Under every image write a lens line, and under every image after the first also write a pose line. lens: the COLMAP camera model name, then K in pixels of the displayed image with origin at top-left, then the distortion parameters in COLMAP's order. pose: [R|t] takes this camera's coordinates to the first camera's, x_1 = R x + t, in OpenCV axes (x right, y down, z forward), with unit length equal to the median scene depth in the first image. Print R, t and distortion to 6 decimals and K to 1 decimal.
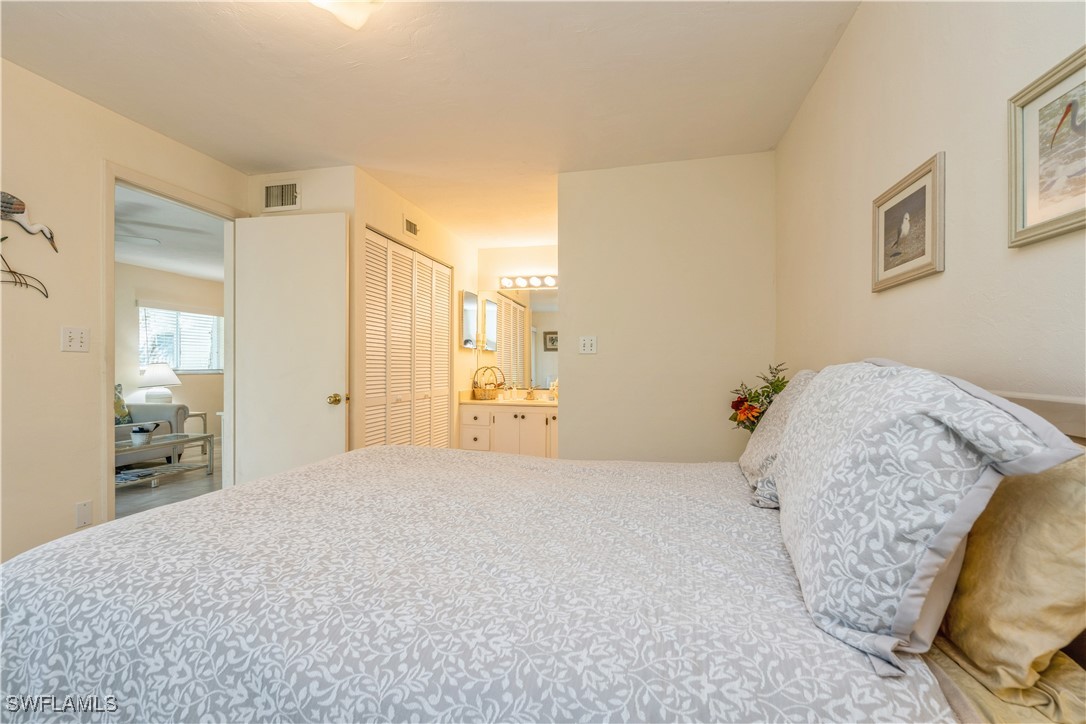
lens RADIAL K [[505.1, 0, 541.3], [0, 505.1, 362.1], [0, 0, 1]] dist [-0.003030, -0.000600]
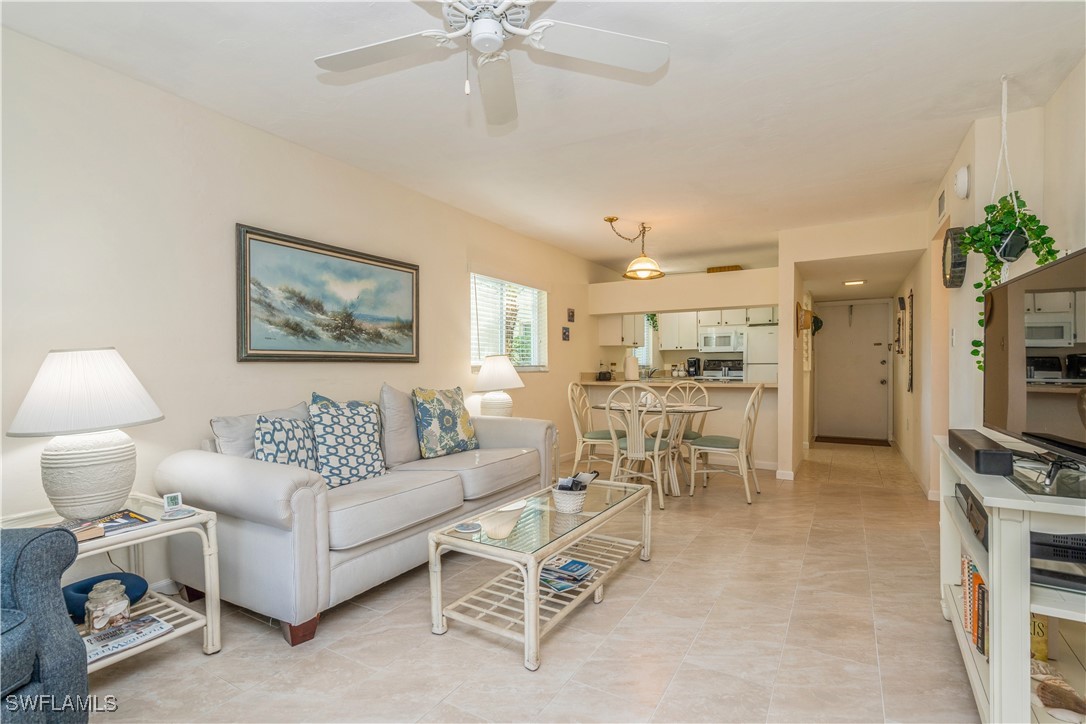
lens RADIAL K [[505.1, 0, 543.3], [0, 505.1, 364.8], [0, 0, 1]] dist [-0.003030, -0.000600]
pose [[0.948474, -0.003016, -0.316839, -0.493445], [0.003861, 0.999990, 0.002040, 0.013495], [0.316830, -0.003159, 0.948477, 0.391603]]
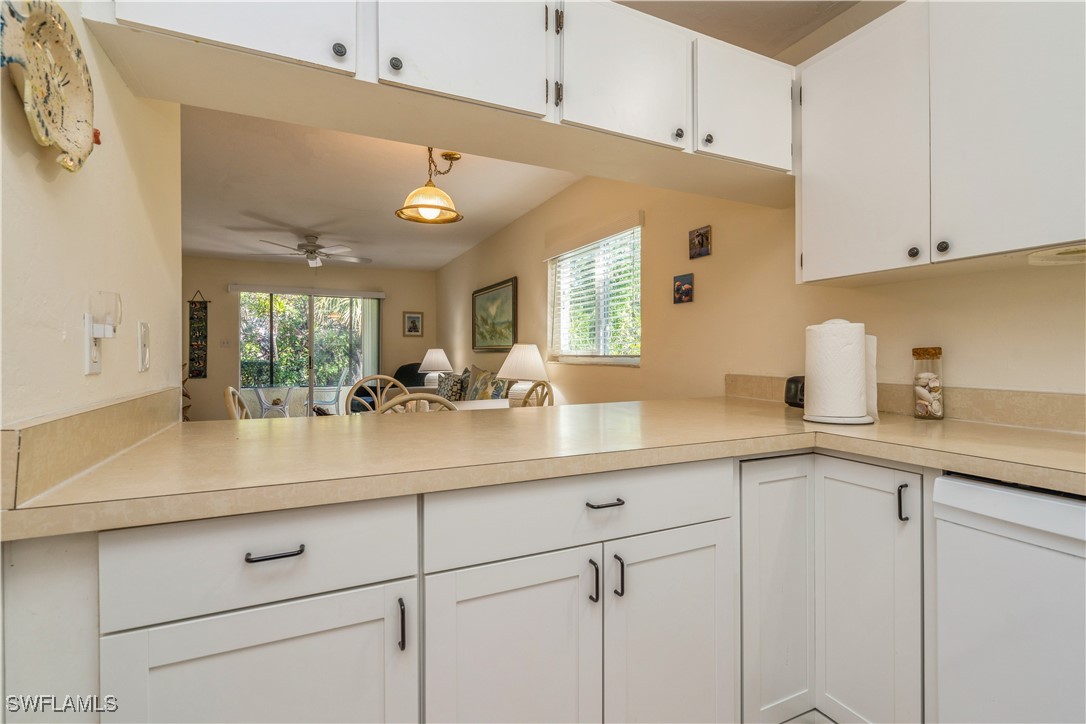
lens RADIAL K [[505.1, 0, 544.3], [0, 505.1, 351.5], [0, 0, 1]] dist [-0.003030, -0.000600]
pose [[-0.792525, -0.002689, -0.609834, -0.398223], [0.000516, 0.999987, -0.005081, 0.014450], [0.609840, -0.004341, -0.792513, 1.453647]]
